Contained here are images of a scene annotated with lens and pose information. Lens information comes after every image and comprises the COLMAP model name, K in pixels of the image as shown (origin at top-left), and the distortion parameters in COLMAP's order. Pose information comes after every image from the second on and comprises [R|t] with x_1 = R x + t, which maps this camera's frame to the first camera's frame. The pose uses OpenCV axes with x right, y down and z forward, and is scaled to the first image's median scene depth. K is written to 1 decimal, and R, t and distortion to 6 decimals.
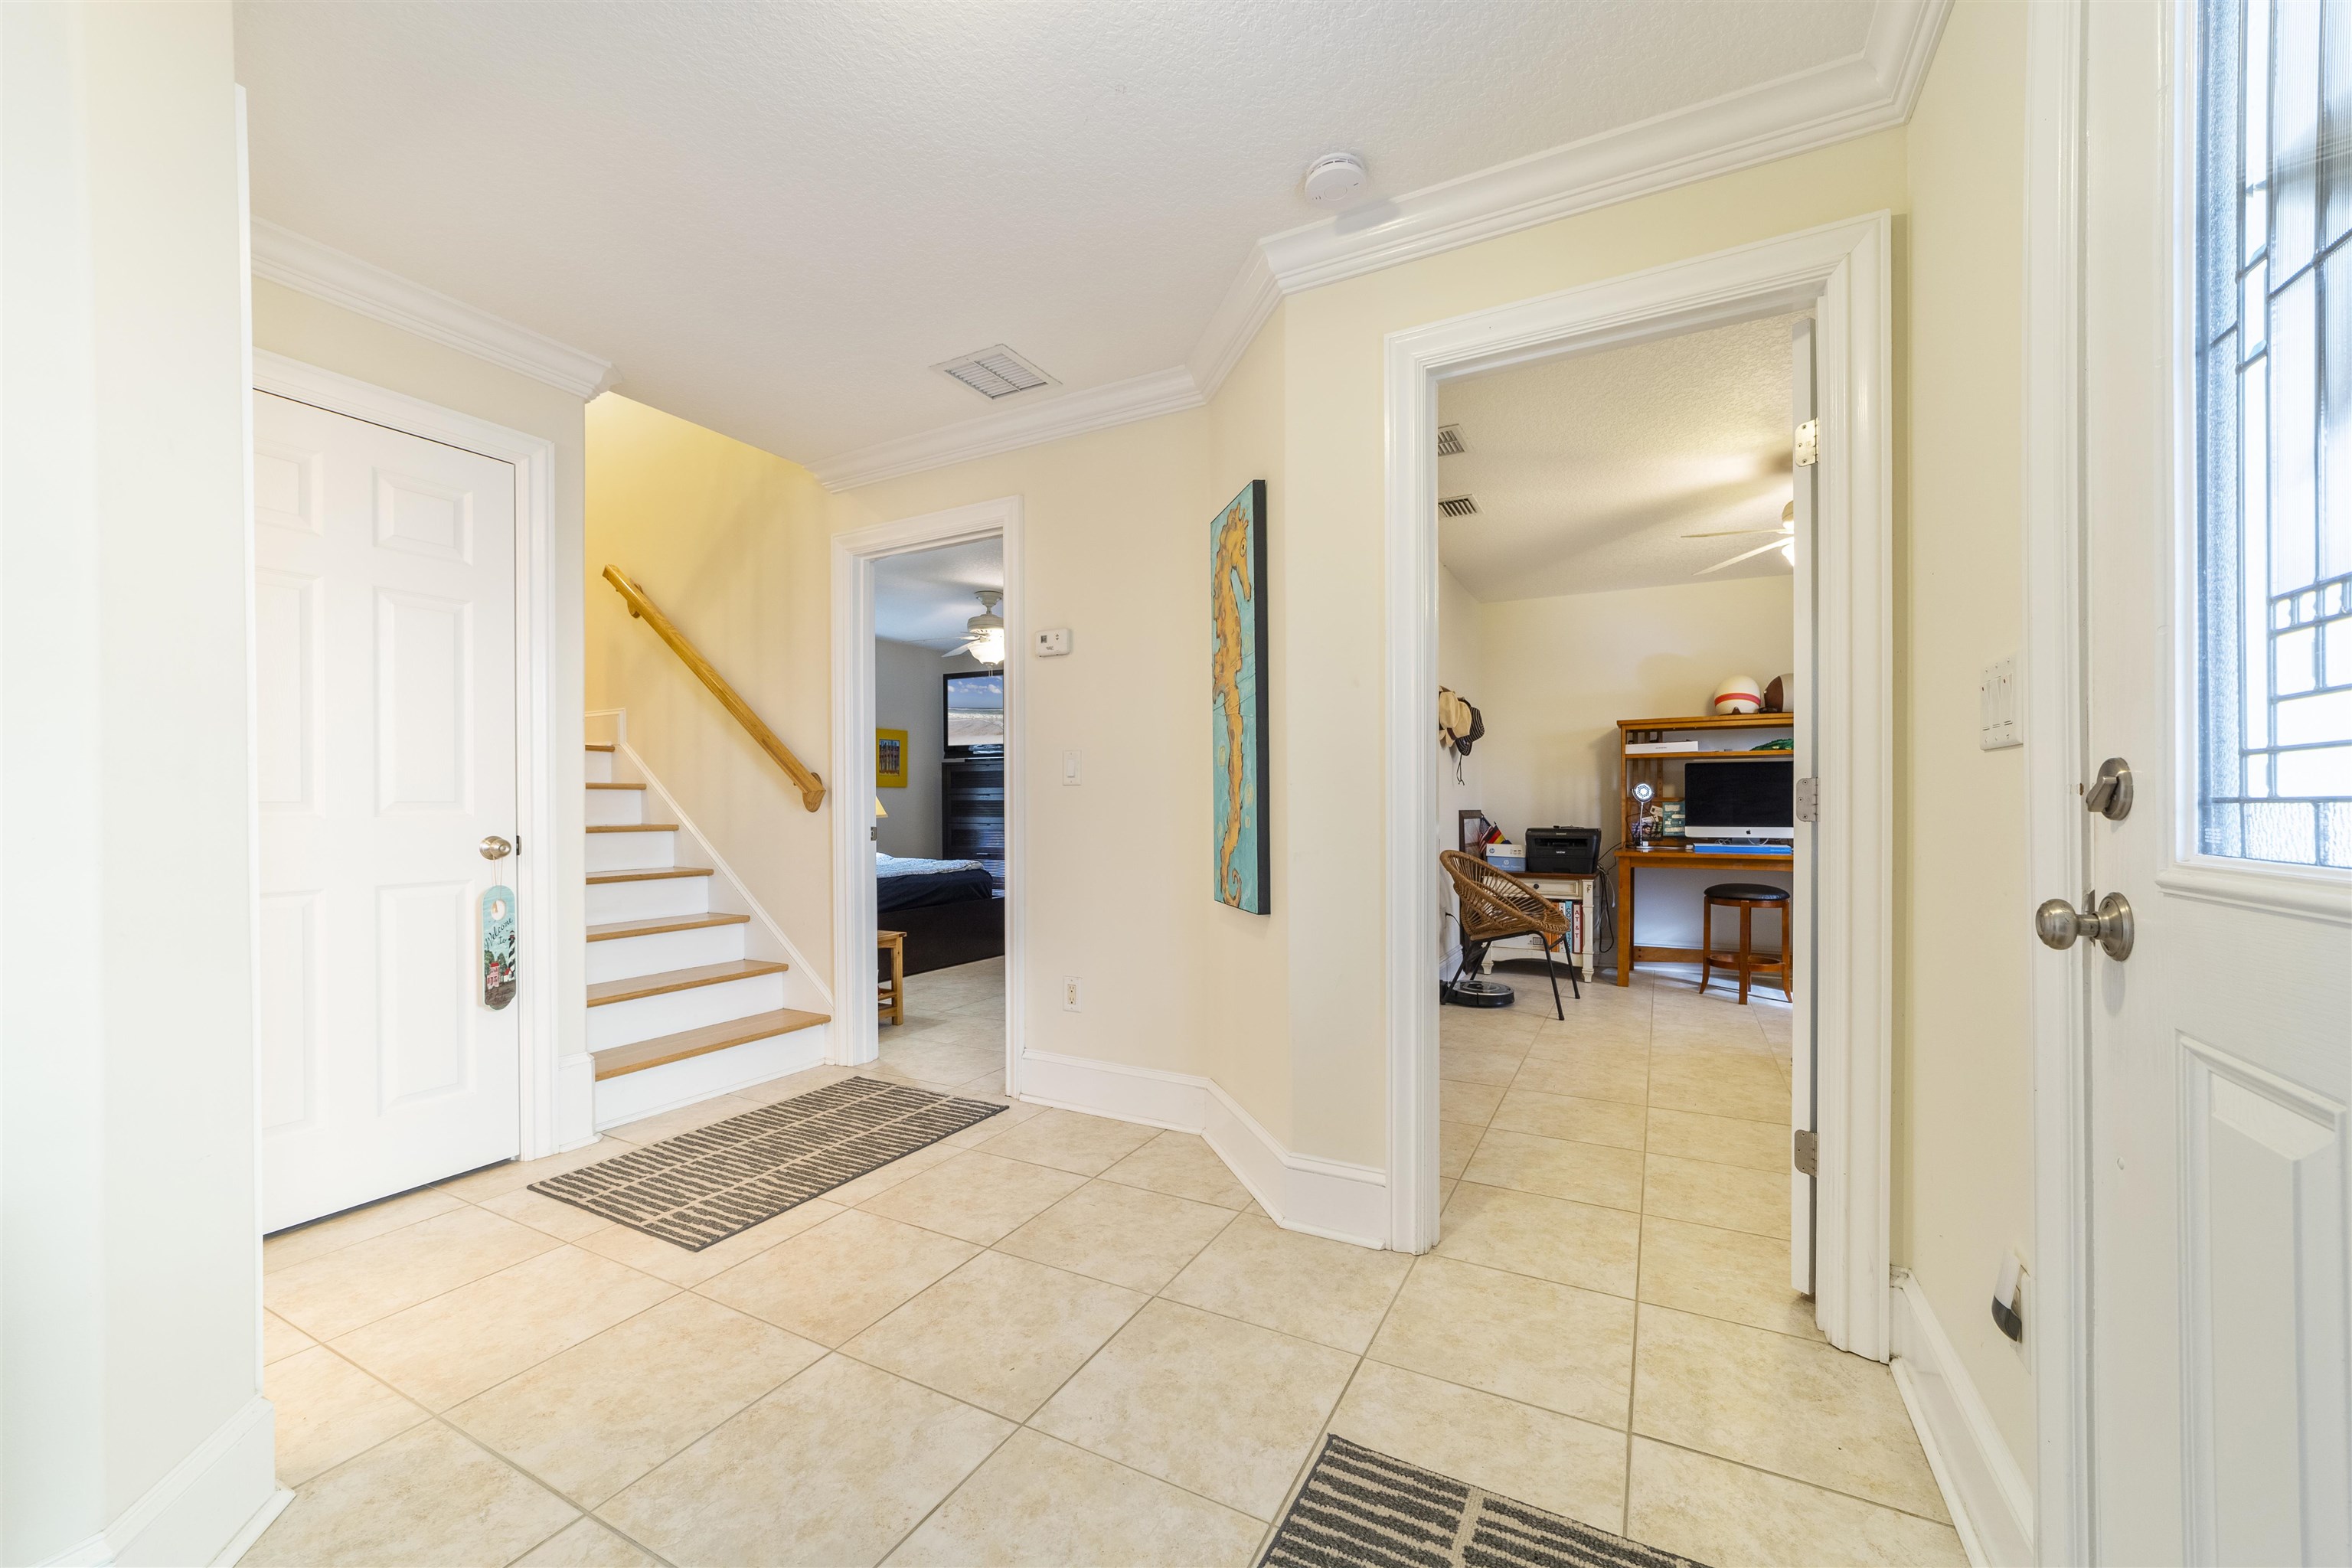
lens RADIAL K [[919.3, 0, 1172.1], [0, 919.3, 805.1], [0, 0, 1]] dist [-0.001196, 0.003608]
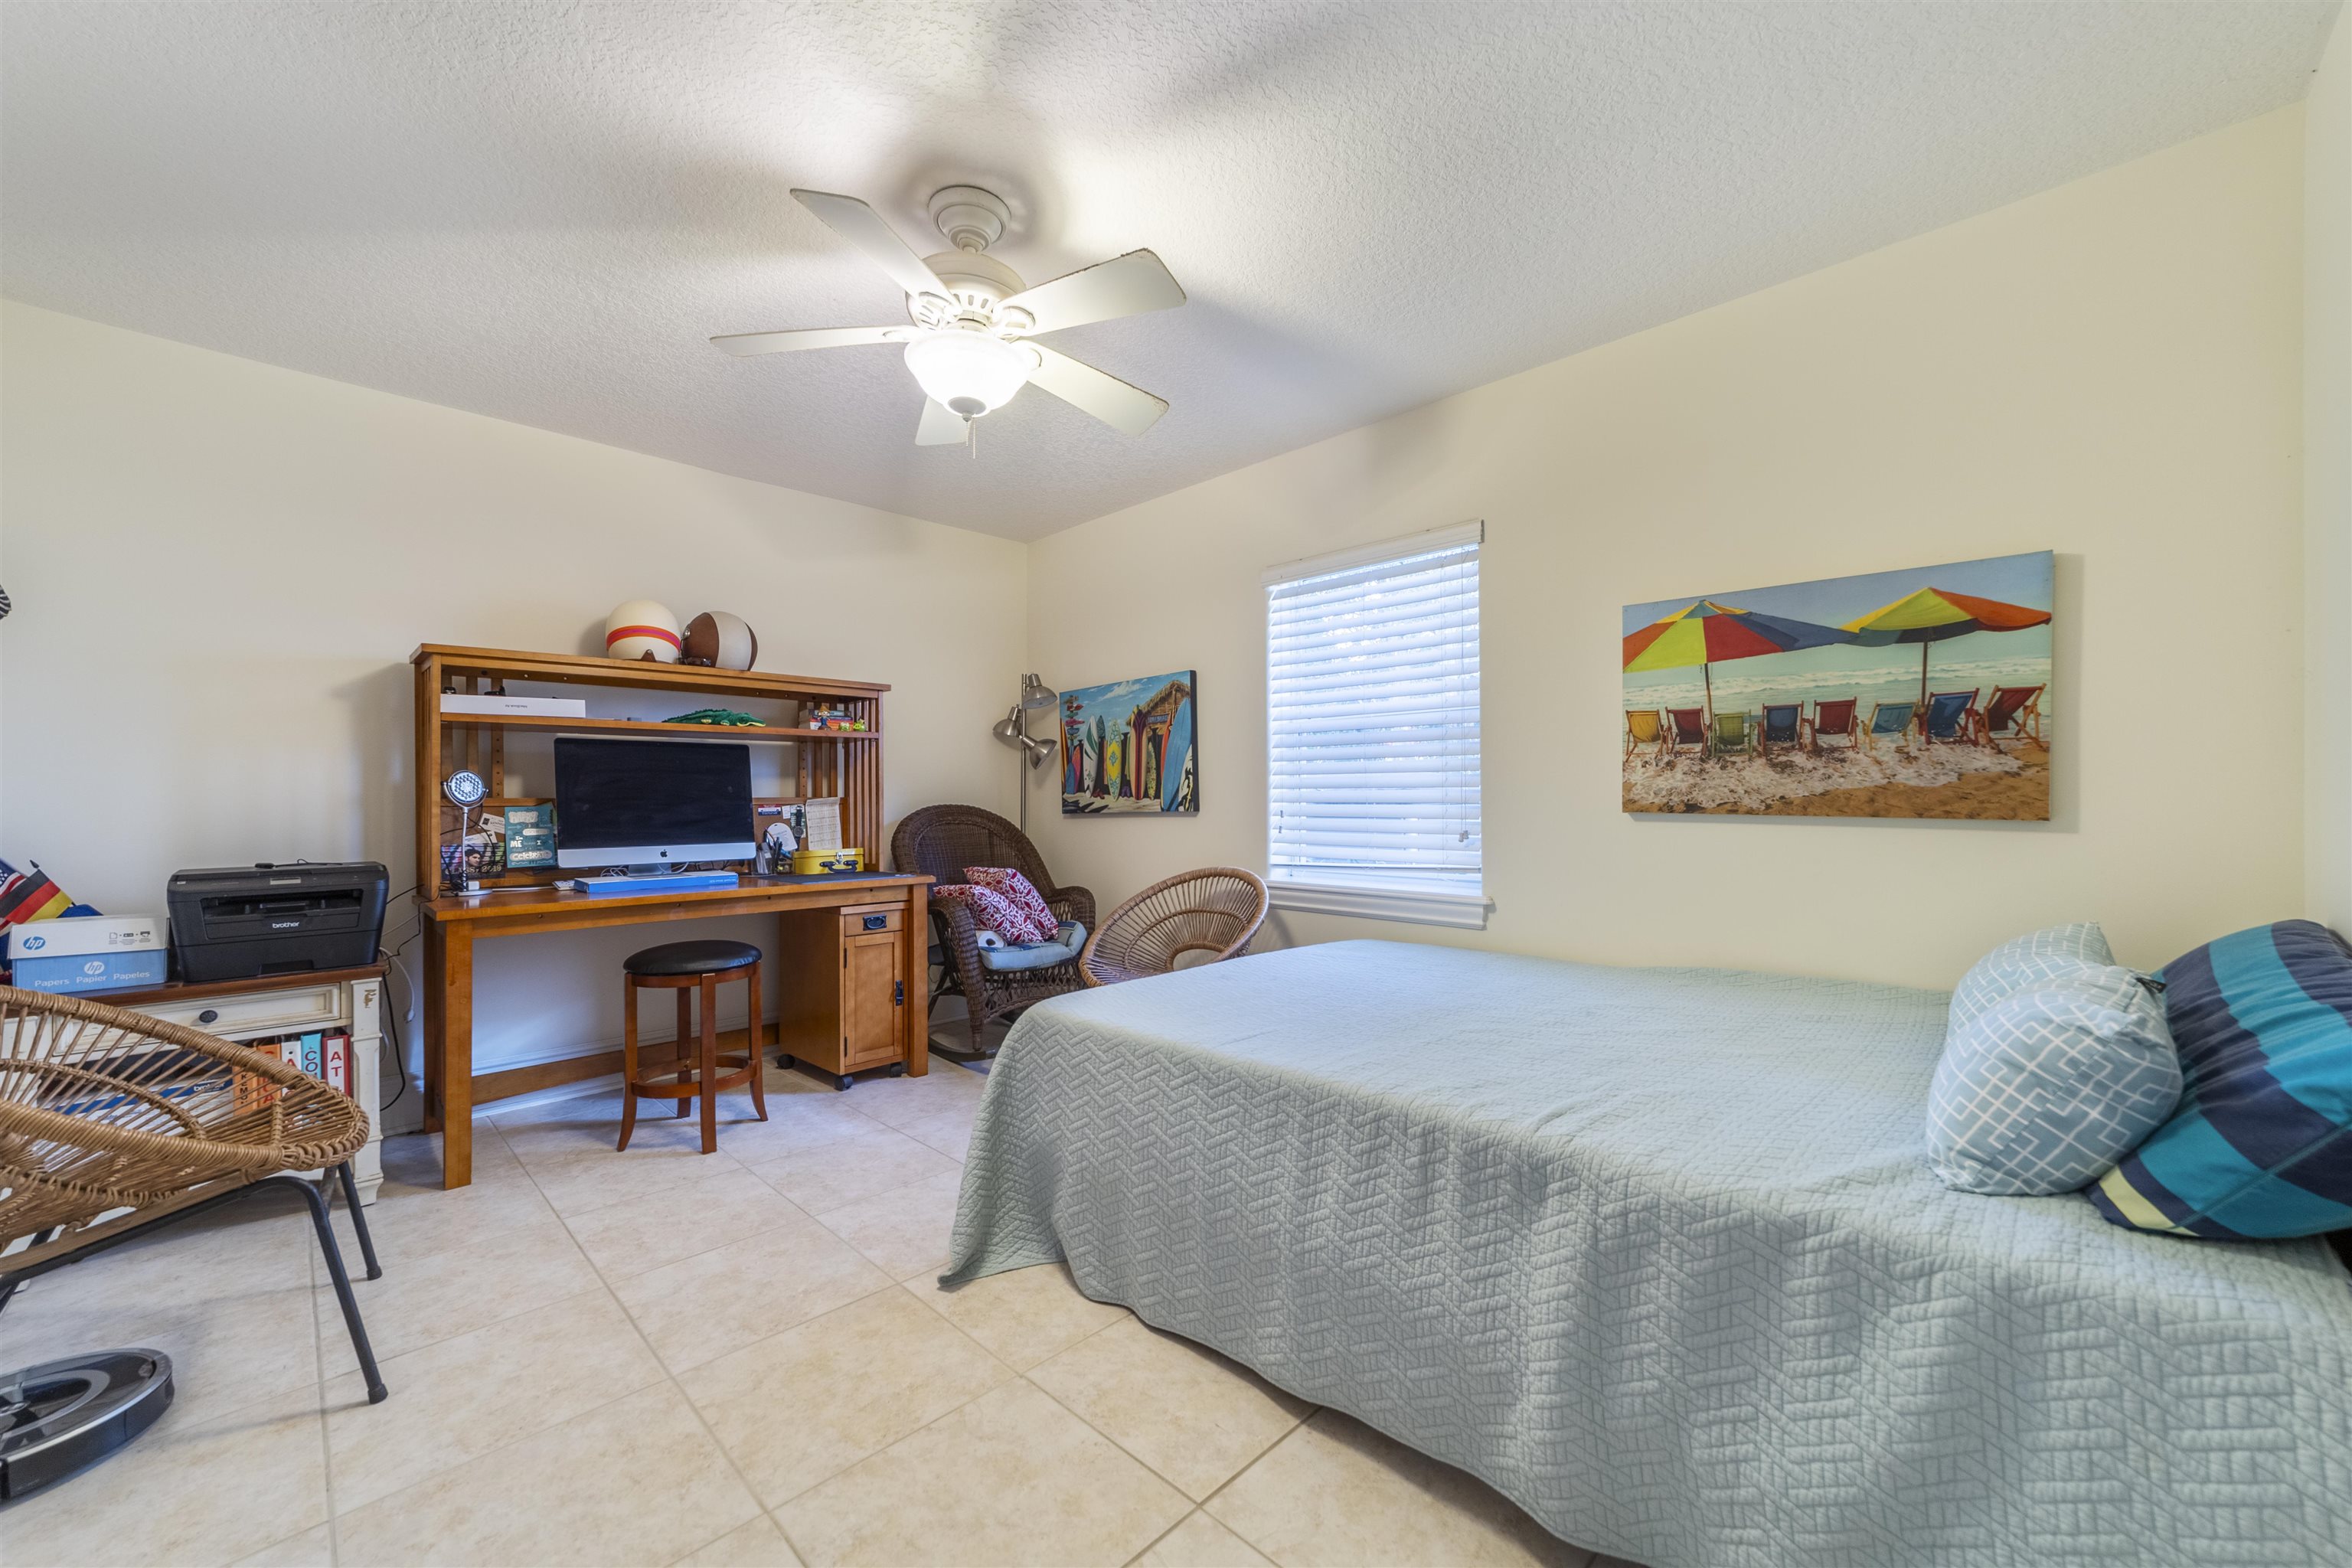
lens RADIAL K [[919.3, 0, 1192.2], [0, 919.3, 800.1], [0, 0, 1]] dist [-0.001196, 0.003608]
pose [[0.285098, -0.009013, 0.958456, 0.119694], [0.002747, 0.999959, 0.008586, -0.010173], [-0.958494, 0.000186, 0.285112, 0.431686]]
